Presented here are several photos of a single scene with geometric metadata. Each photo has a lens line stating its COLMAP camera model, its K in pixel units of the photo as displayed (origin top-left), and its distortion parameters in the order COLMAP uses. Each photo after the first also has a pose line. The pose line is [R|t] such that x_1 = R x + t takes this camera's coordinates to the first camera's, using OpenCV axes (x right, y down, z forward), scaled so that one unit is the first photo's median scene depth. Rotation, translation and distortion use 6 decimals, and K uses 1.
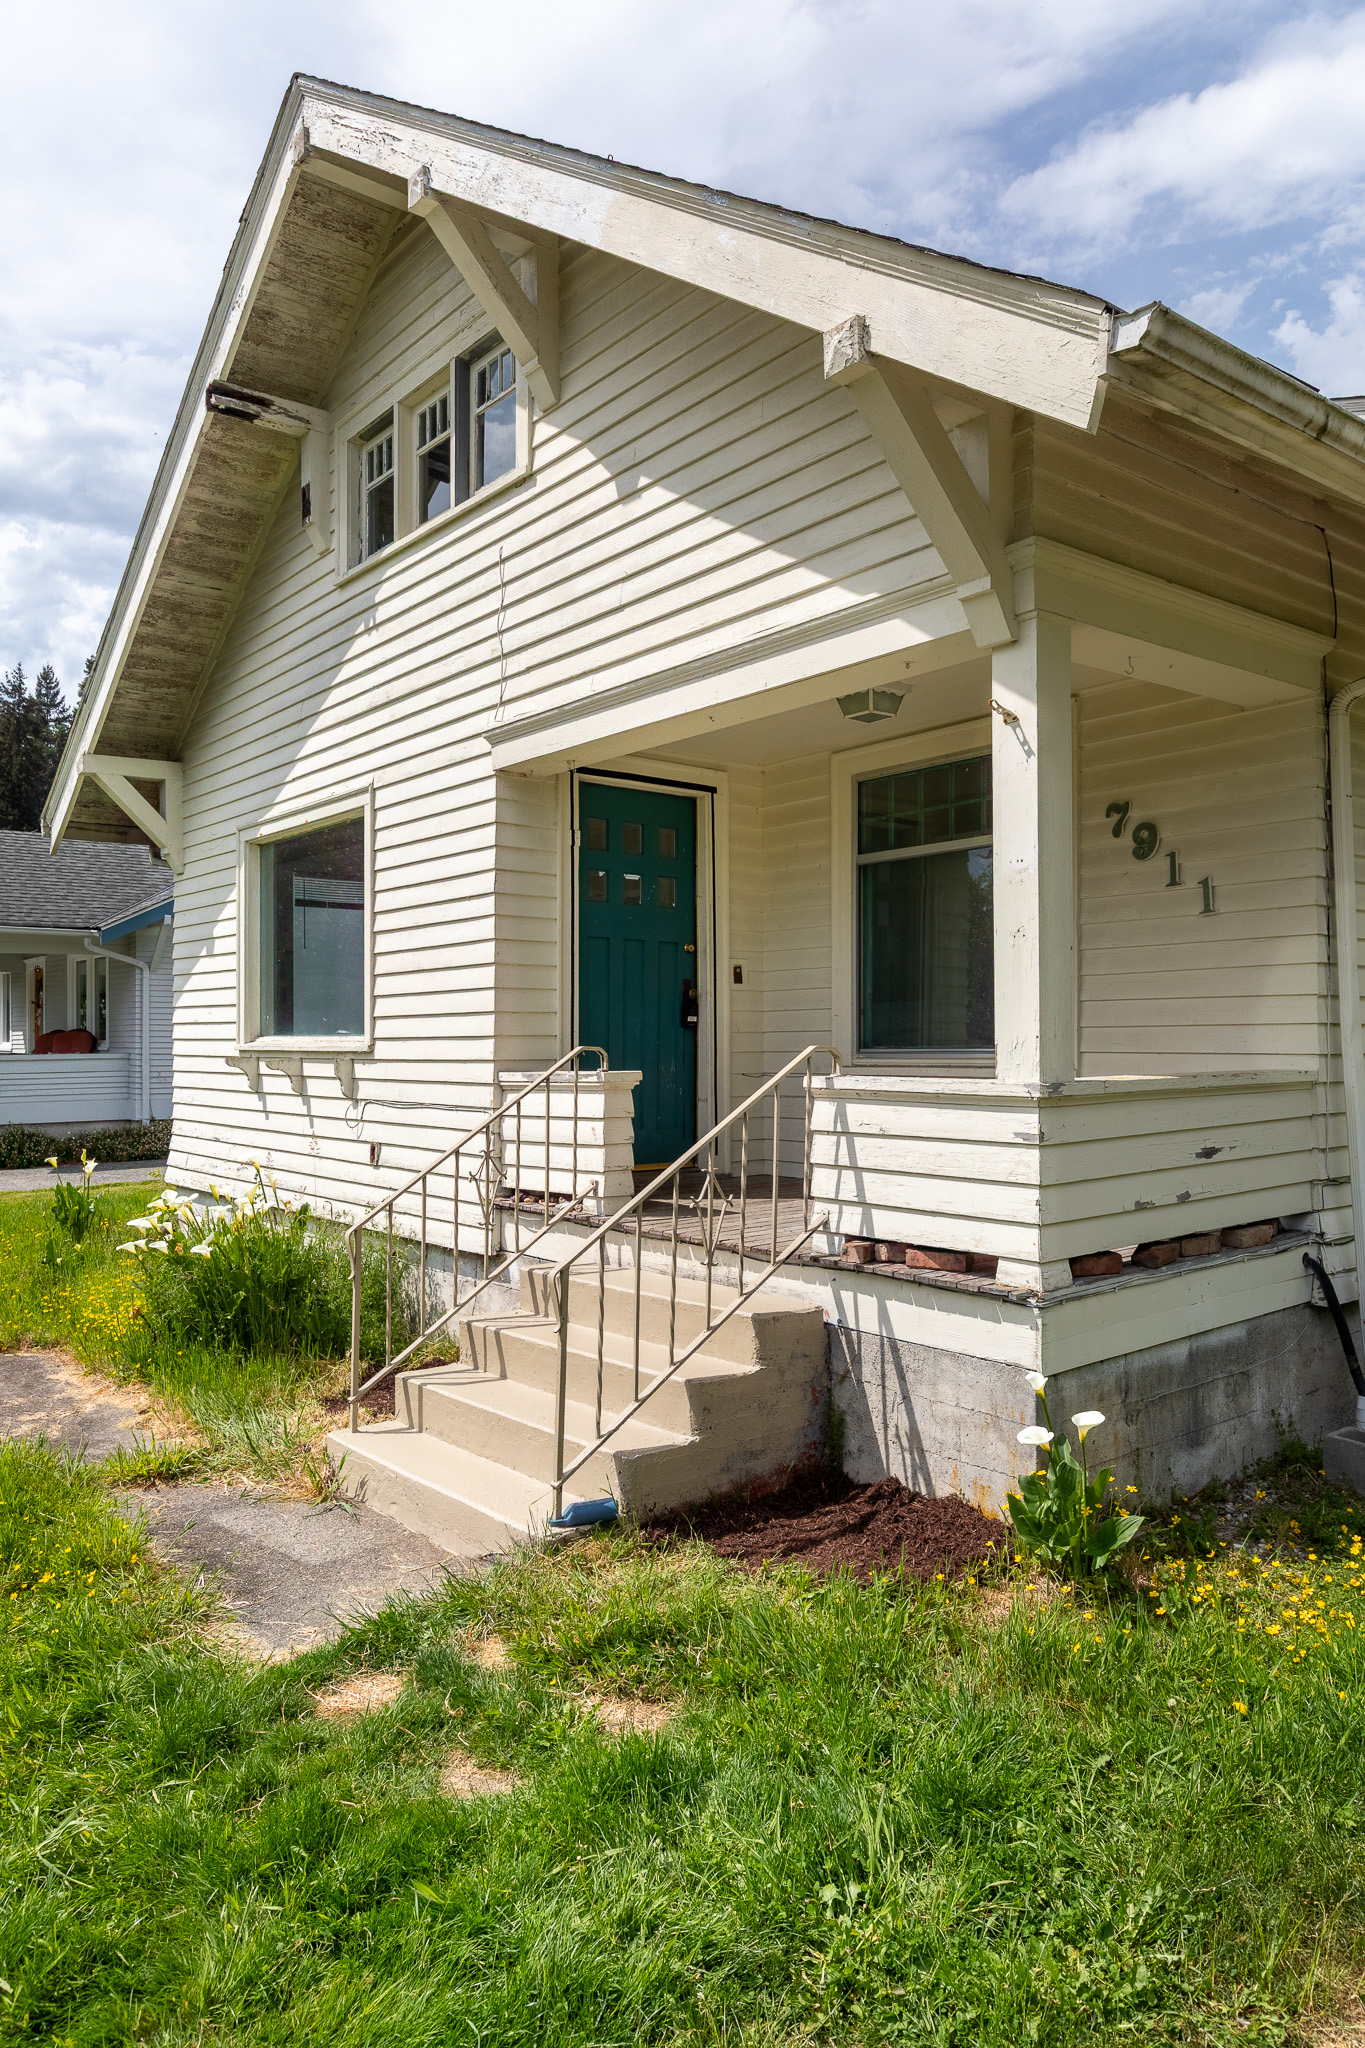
lens RADIAL K [[1345.9, 0, 682.5], [0, 1345.9, 1024.0], [0, 0, 1]] dist [0.023048, -0.004163]
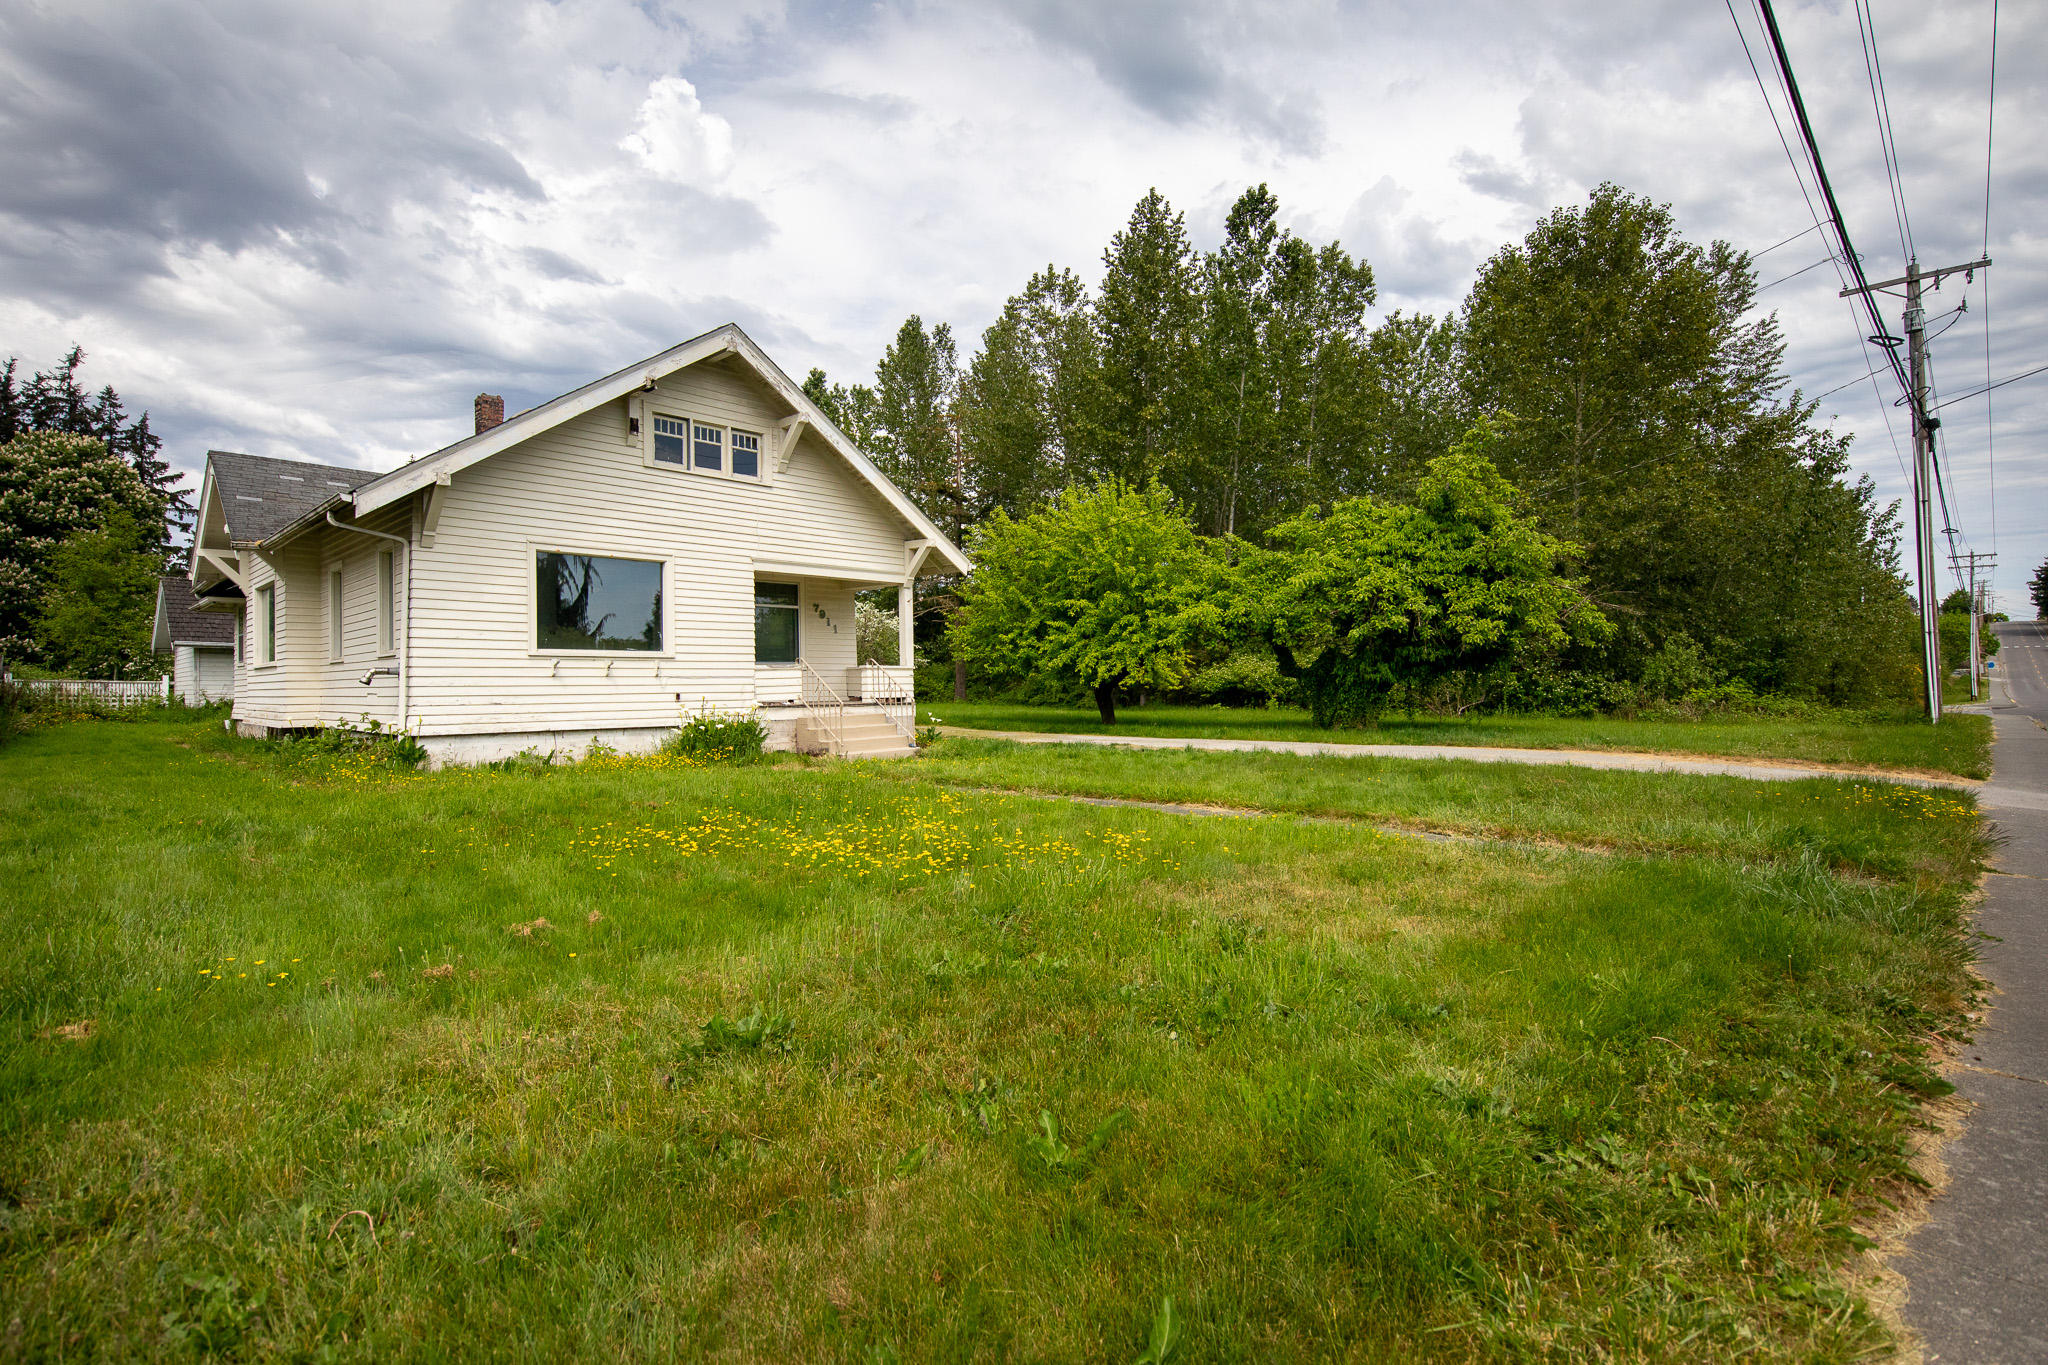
lens RADIAL K [[1006.2, 0, 1024.0], [0, 1006.2, 682.5], [0, 0, 1]] dist [0.000009, -0.000005]
pose [[-0.110665, 0.011670, 0.993789, -2.473104], [-0.001006, 0.999929, -0.011854, 0.100411], [-0.993857, -0.002312, -0.110645, 0.603451]]
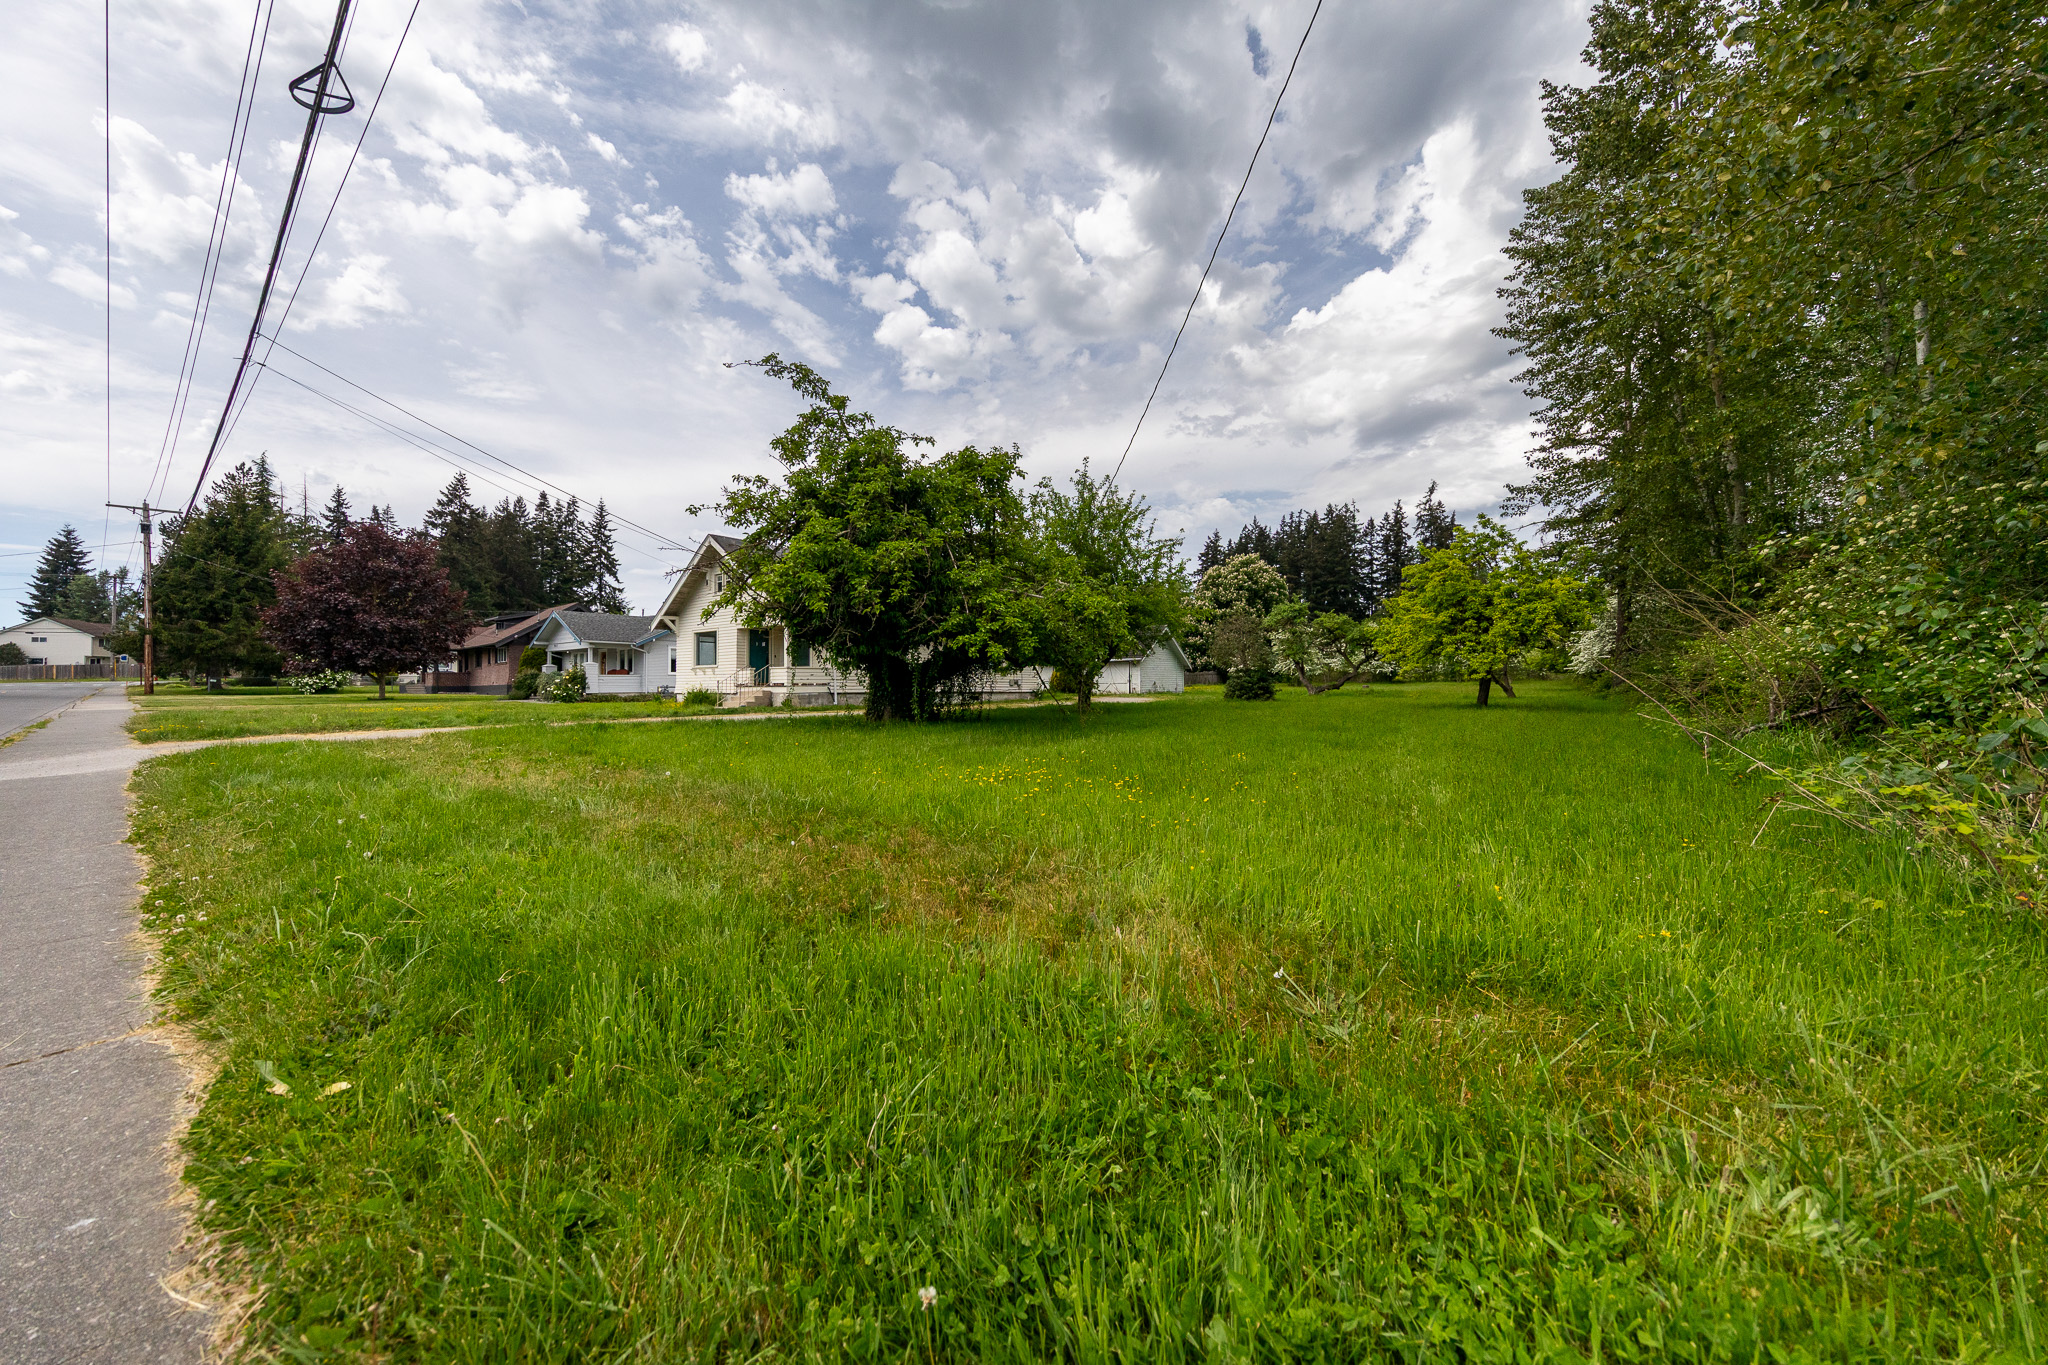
lens RADIAL K [[705.5, 0, 1031.3], [0, 705.5, 680.2], [0, 0, 1]] dist [0.008375, -0.000183]
pose [[0.974983, 0.004575, 0.222232, 0.557905], [-0.003704, 0.999984, -0.004338, 0.105013], [-0.222248, 0.003406, 0.974984, -3.032630]]
